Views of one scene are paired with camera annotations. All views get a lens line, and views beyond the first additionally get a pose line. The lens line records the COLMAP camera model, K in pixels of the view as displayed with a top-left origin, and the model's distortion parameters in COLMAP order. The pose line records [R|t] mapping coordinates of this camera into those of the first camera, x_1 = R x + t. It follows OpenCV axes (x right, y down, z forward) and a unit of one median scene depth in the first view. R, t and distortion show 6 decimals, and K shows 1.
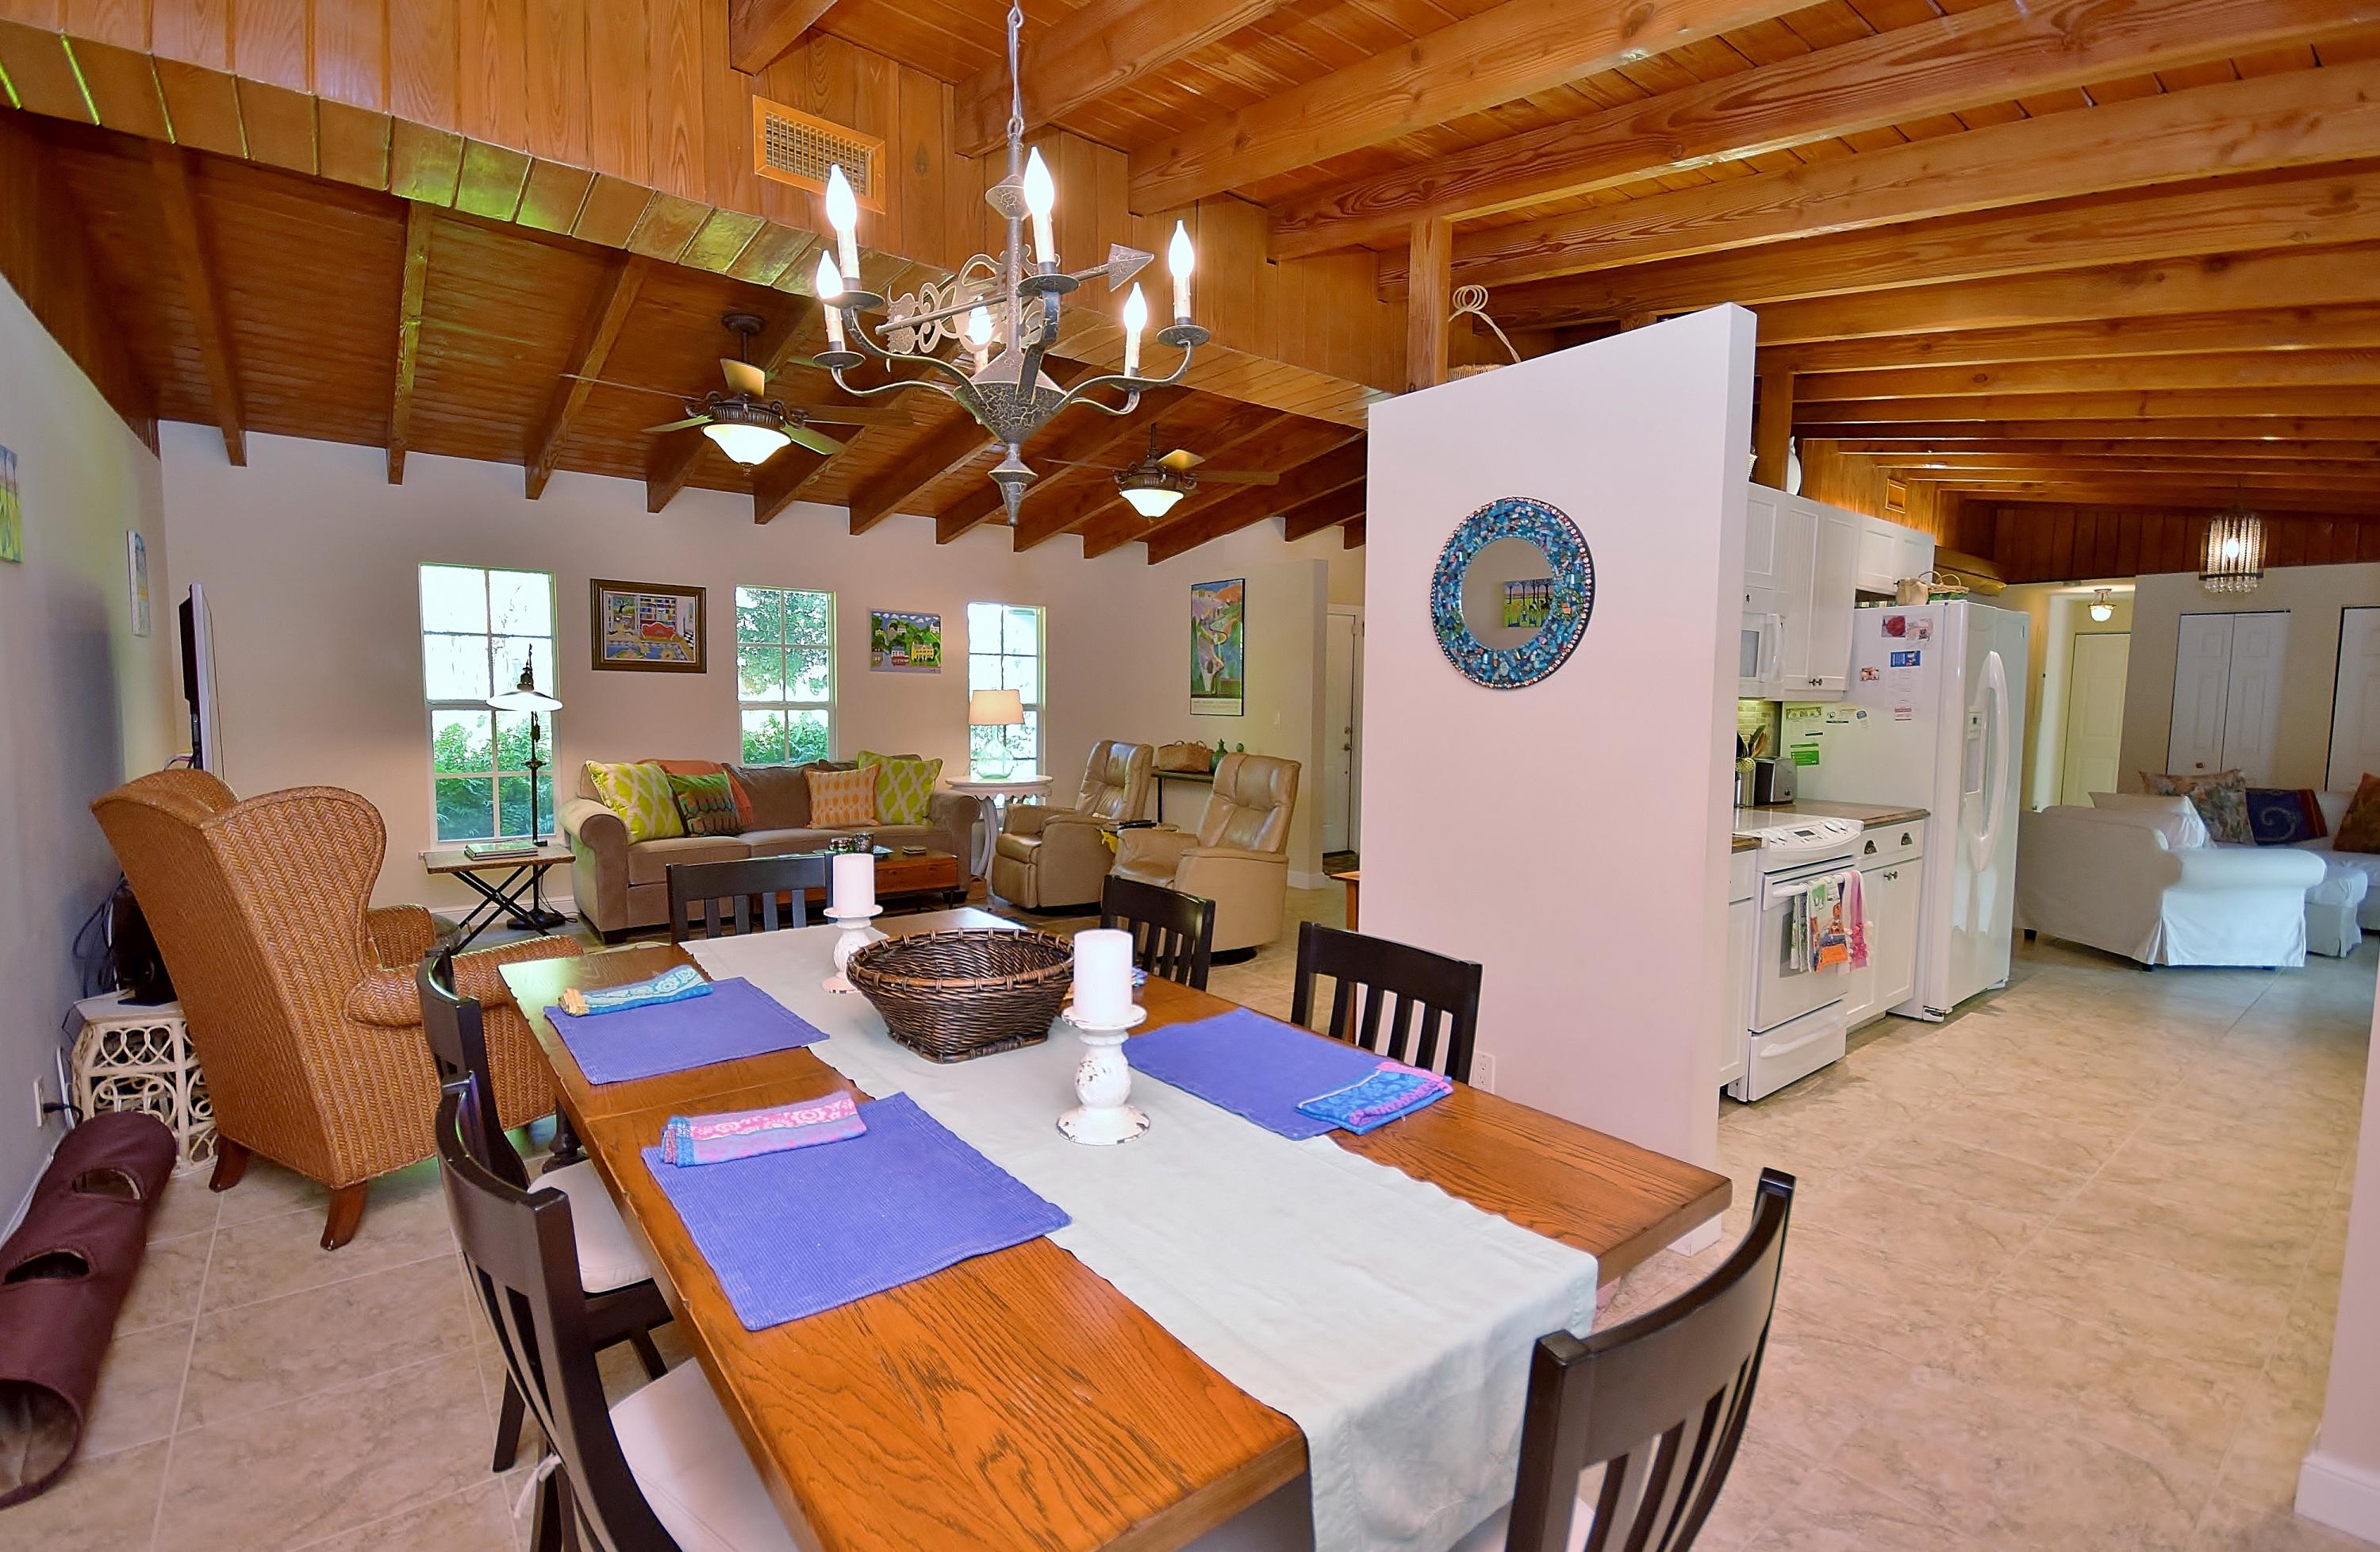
lens RADIAL K [[1065.6, 0, 1190.0], [0, 1065.6, 776.0], [0, 0, 1]] dist [-0.002968, -0.000793]
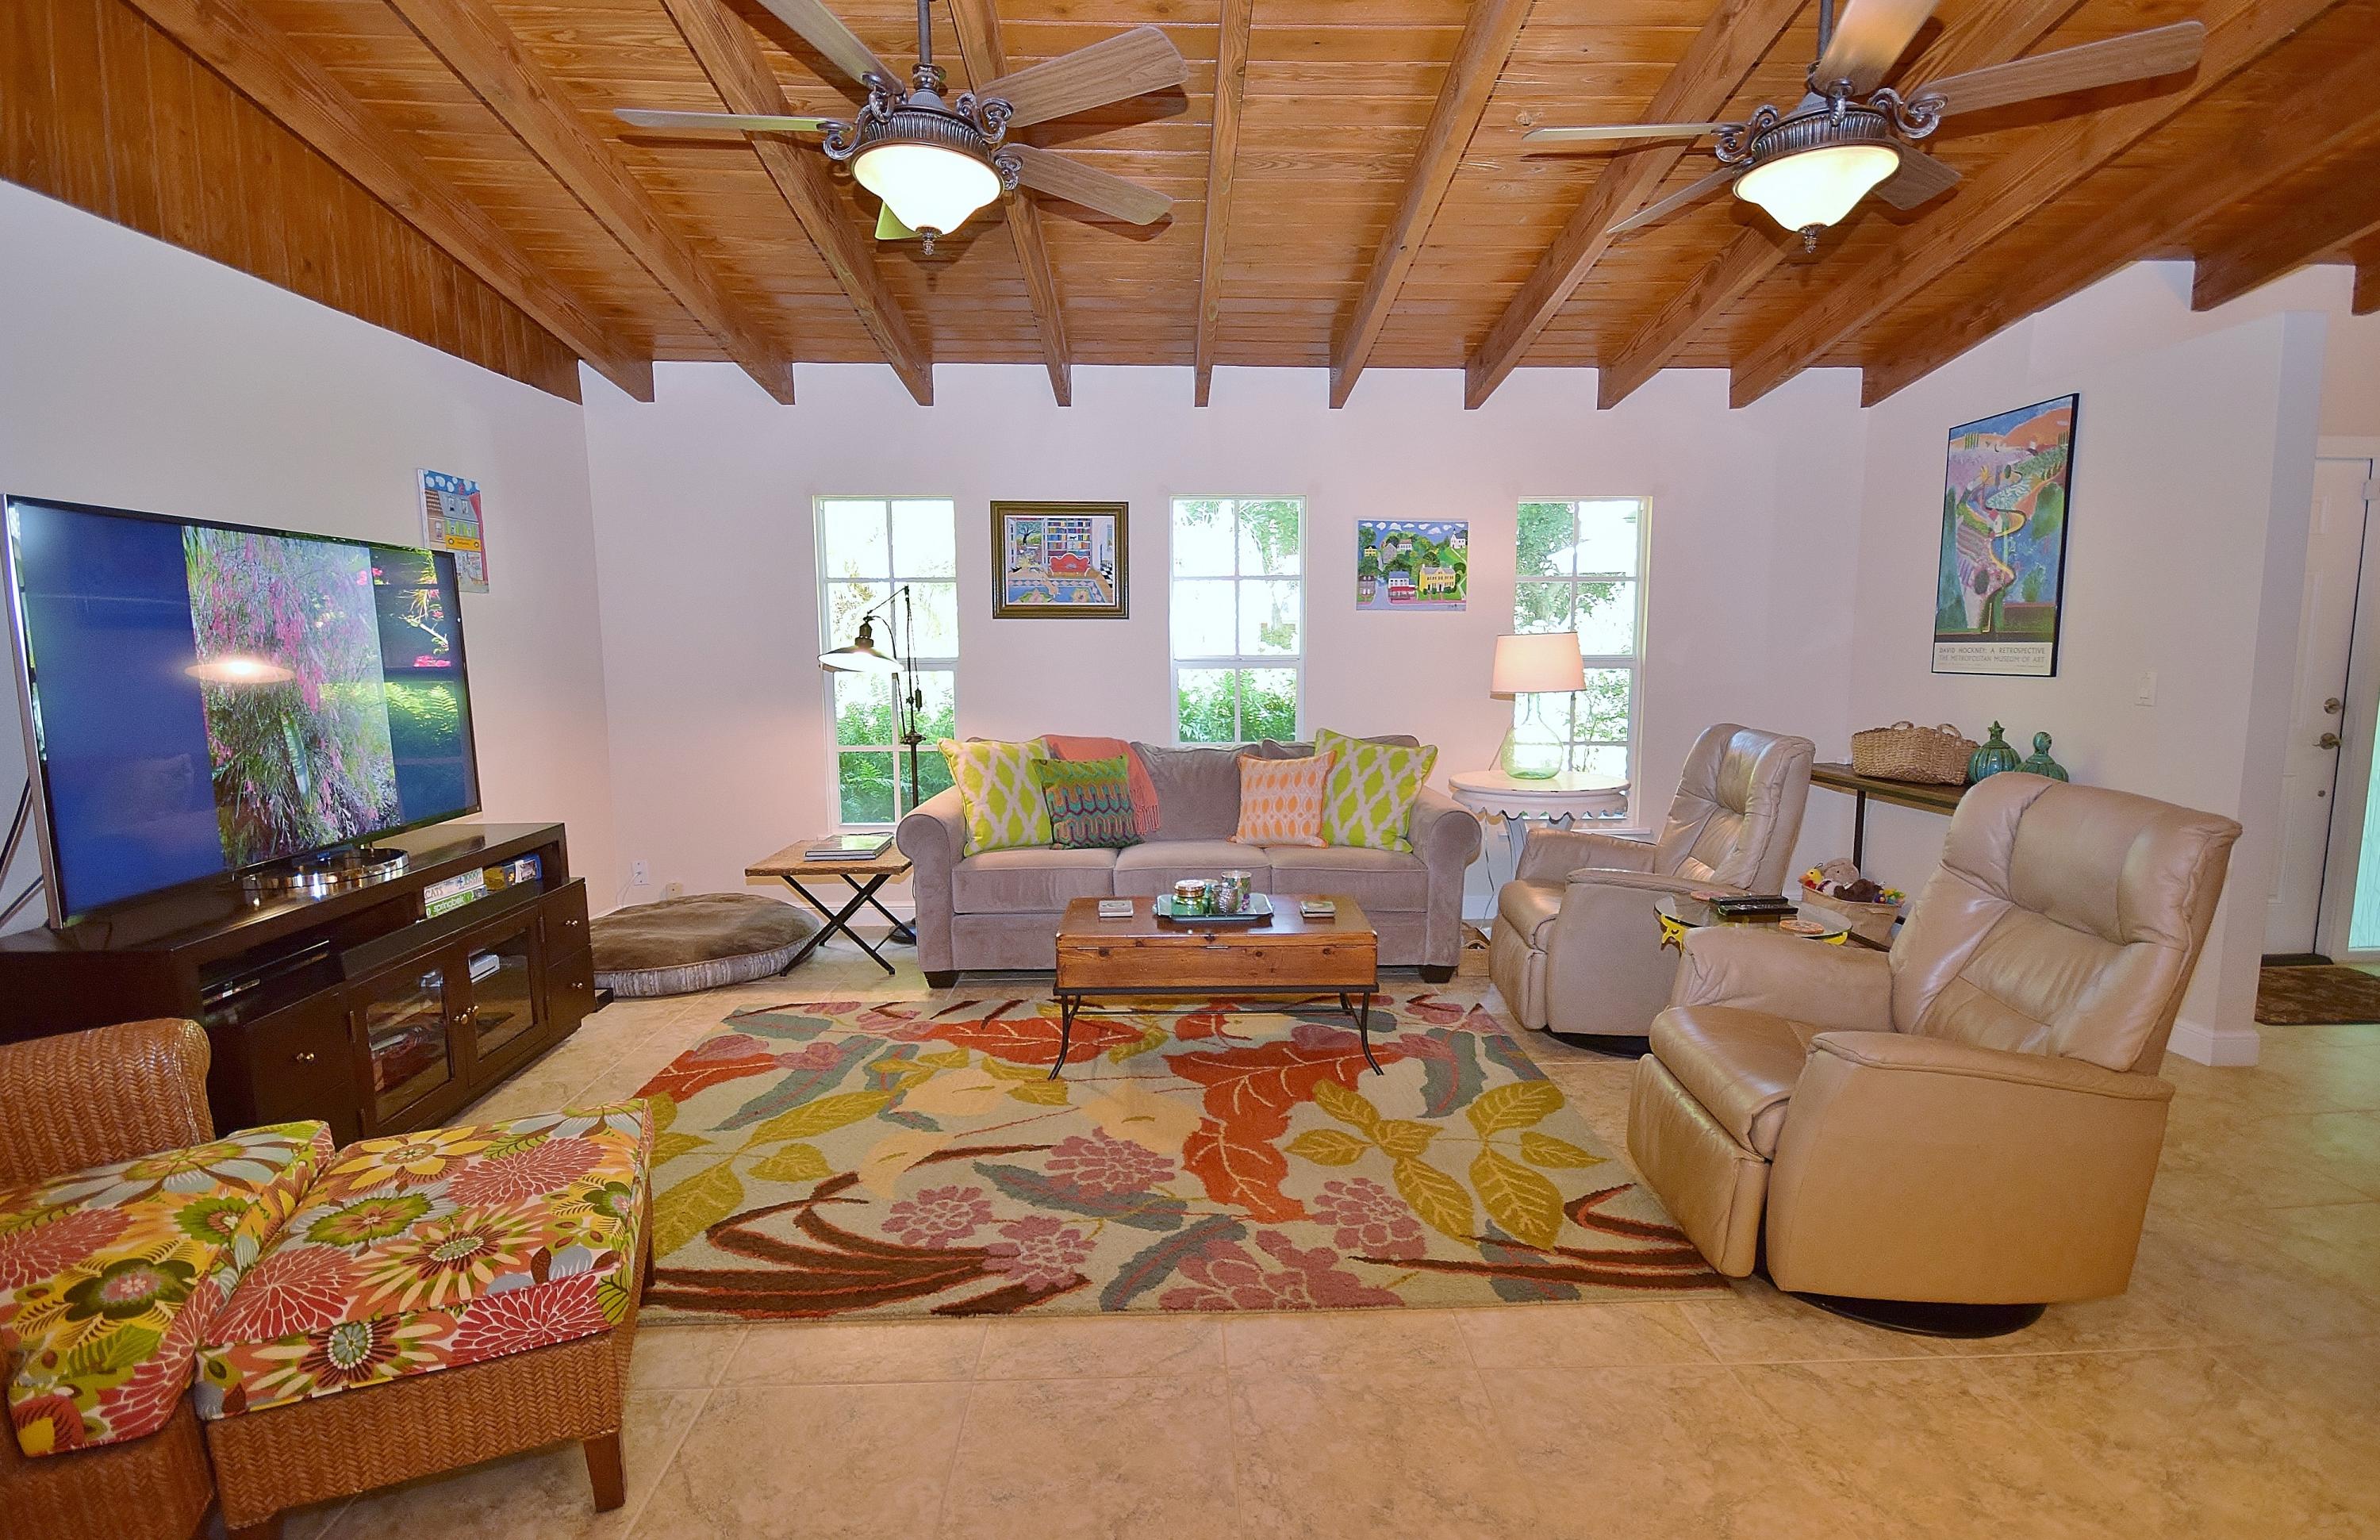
lens RADIAL K [[1071.2, 0, 1190.0], [0, 1071.2, 770.0], [0, 0, 1]] dist [-0.004153, -0.000788]
pose [[0.805289, 0.052827, -0.590525, 0.022740], [-0.030187, 0.998384, 0.048147, -0.026290], [0.592114, -0.020946, 0.805582, 0.383345]]
